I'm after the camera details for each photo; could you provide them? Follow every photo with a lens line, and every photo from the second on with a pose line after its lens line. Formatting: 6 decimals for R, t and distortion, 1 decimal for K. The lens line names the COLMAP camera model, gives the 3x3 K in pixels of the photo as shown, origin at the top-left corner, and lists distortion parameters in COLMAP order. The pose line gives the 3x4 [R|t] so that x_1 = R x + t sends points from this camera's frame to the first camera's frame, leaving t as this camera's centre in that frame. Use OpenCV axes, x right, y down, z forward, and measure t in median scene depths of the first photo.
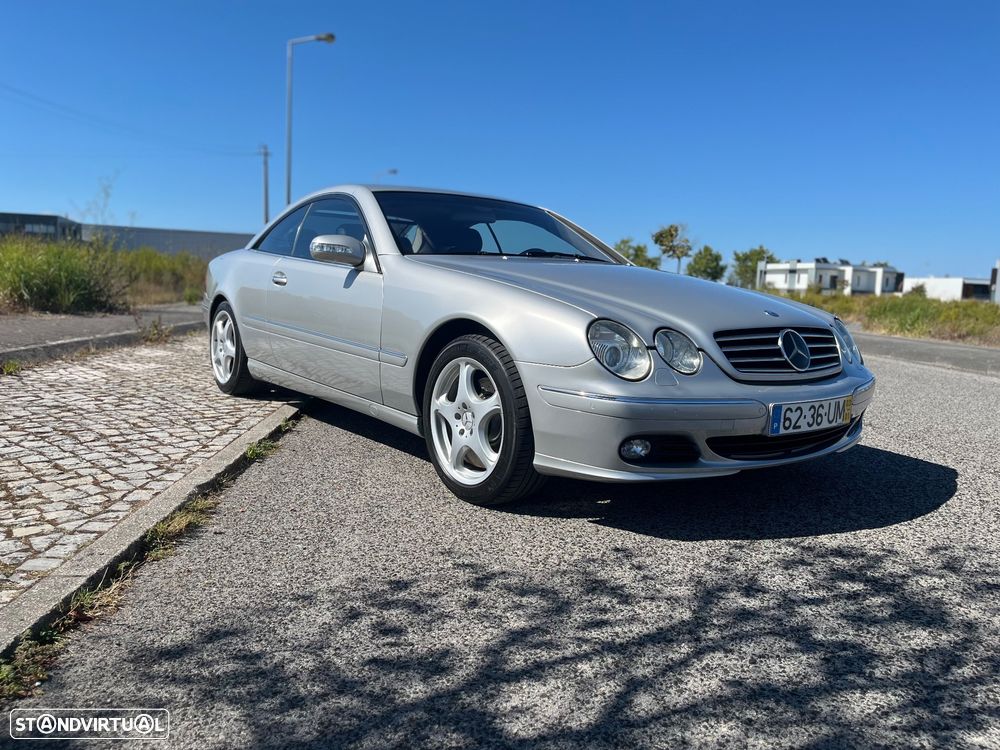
lens RADIAL K [[760.6, 0, 498.6], [0, 760.6, 374.1], [0, 0, 1]] dist [0.073422, -0.104911]
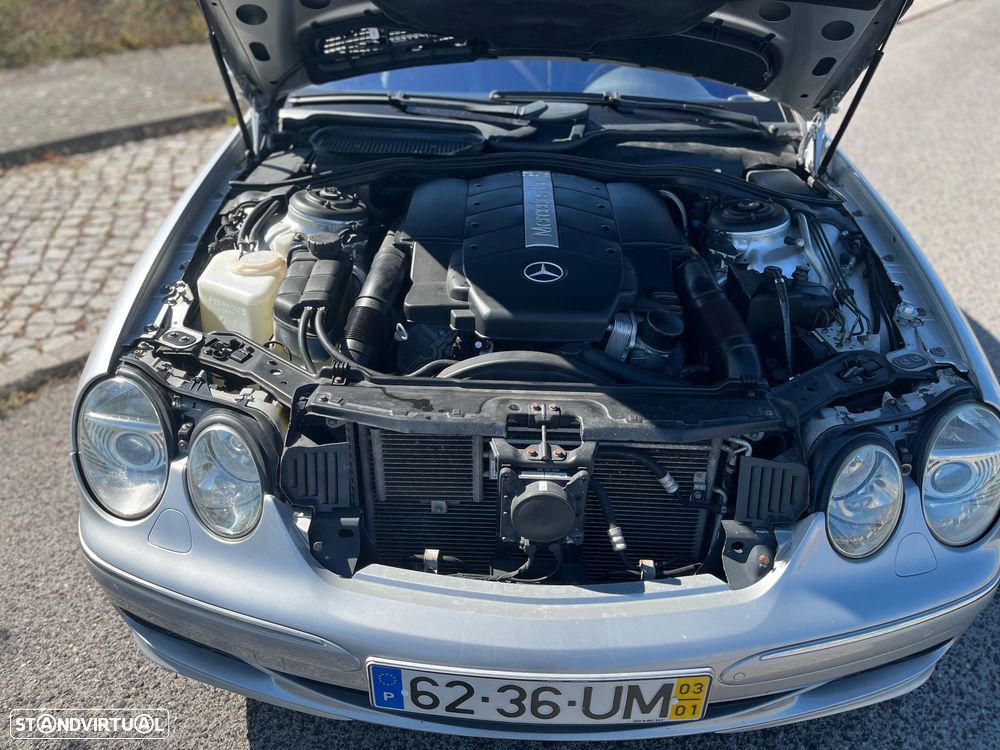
lens RADIAL K [[760.6, 0, 500.7], [0, 760.6, 397.4], [0, 0, 1]] dist [0.073422, -0.104911]
pose [[0.784074, 0.318986, -0.532425, 0.488305], [-0.071047, 0.898315, 0.433570, -0.238391], [0.616588, -0.302124, 0.727008, 0.625077]]
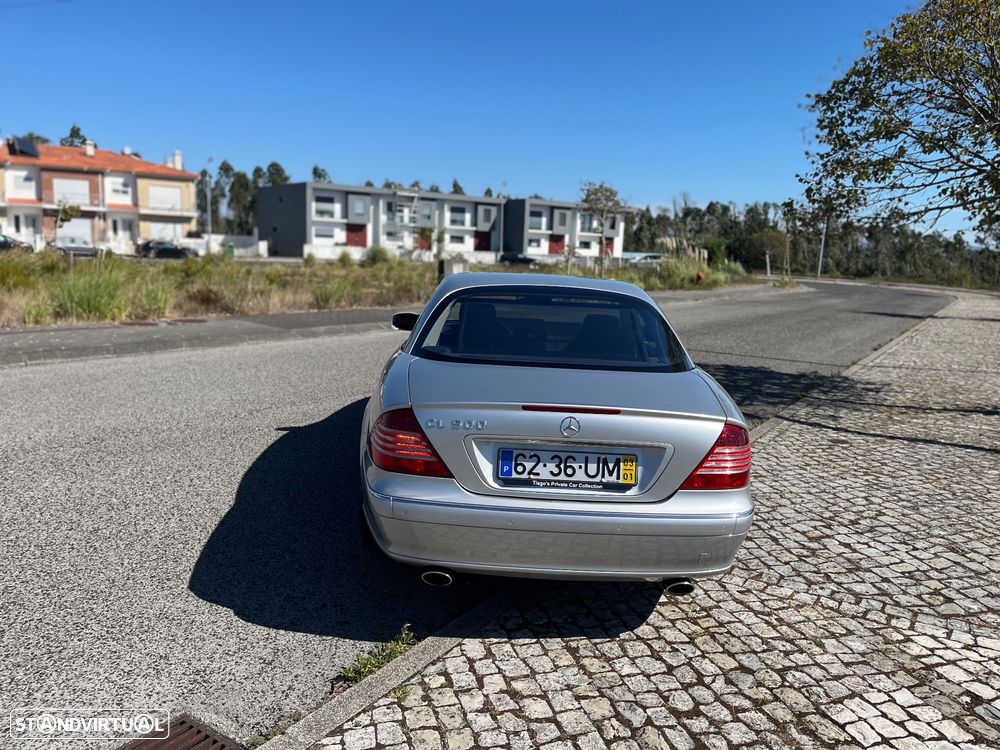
lens RADIAL K [[760.6, 0, 504.0], [0, 760.6, 376.0], [0, 0, 1]] dist [0.073422, -0.104911]
pose [[-0.805367, -0.174083, 0.566638, -0.986747], [-0.009576, 0.959601, 0.281200, -0.589053], [-0.592699, 0.221044, -0.774498, 2.760054]]
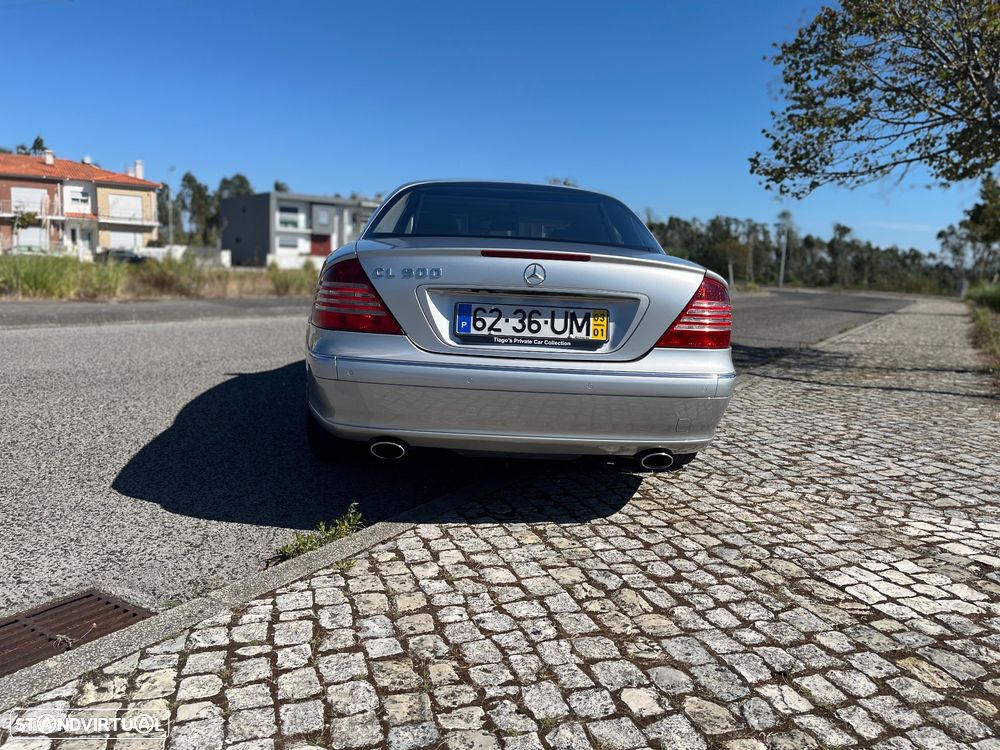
lens RADIAL K [[760.6, 0, 494.5], [0, 760.6, 367.9], [0, 0, 1]] dist [0.073422, -0.104911]
pose [[-0.823822, -0.151103, 0.546339, -0.974000], [-0.012018, 0.968256, 0.249673, -0.391305], [-0.566722, 0.199120, -0.799486, 2.724031]]
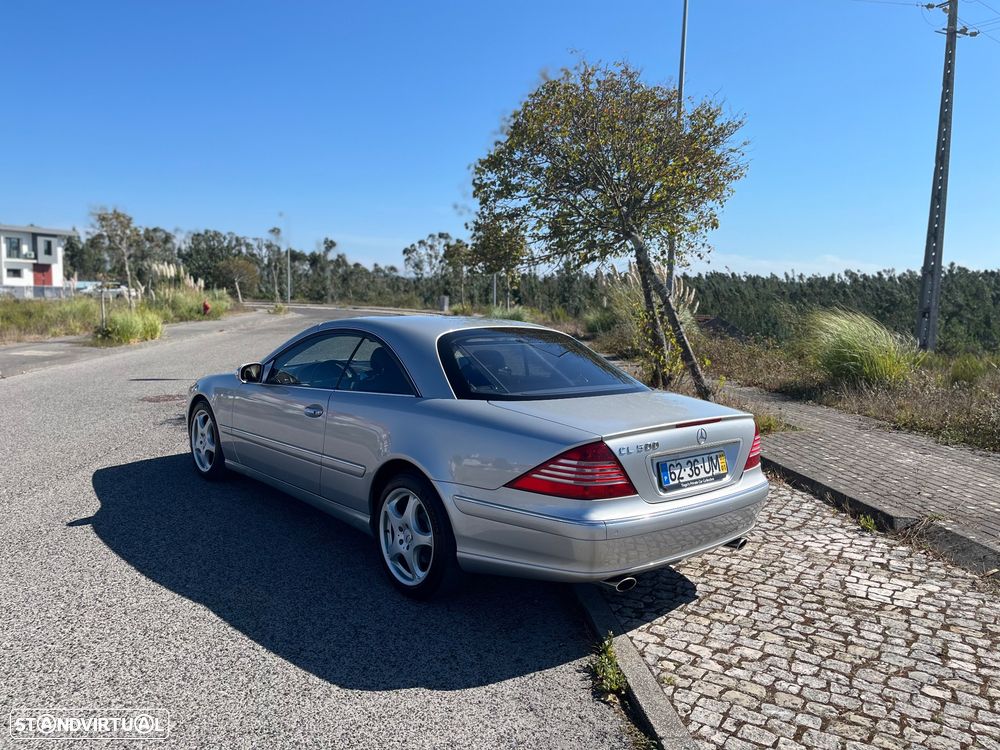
lens RADIAL K [[760.6, 0, 502.2], [0, 760.6, 372.3], [0, 0, 1]] dist [0.073422, -0.104911]
pose [[-0.995536, -0.057348, -0.074963, -0.182509], [-0.072304, 0.973893, 0.215183, -0.600812], [0.060666, 0.219643, -0.973692, 3.108646]]
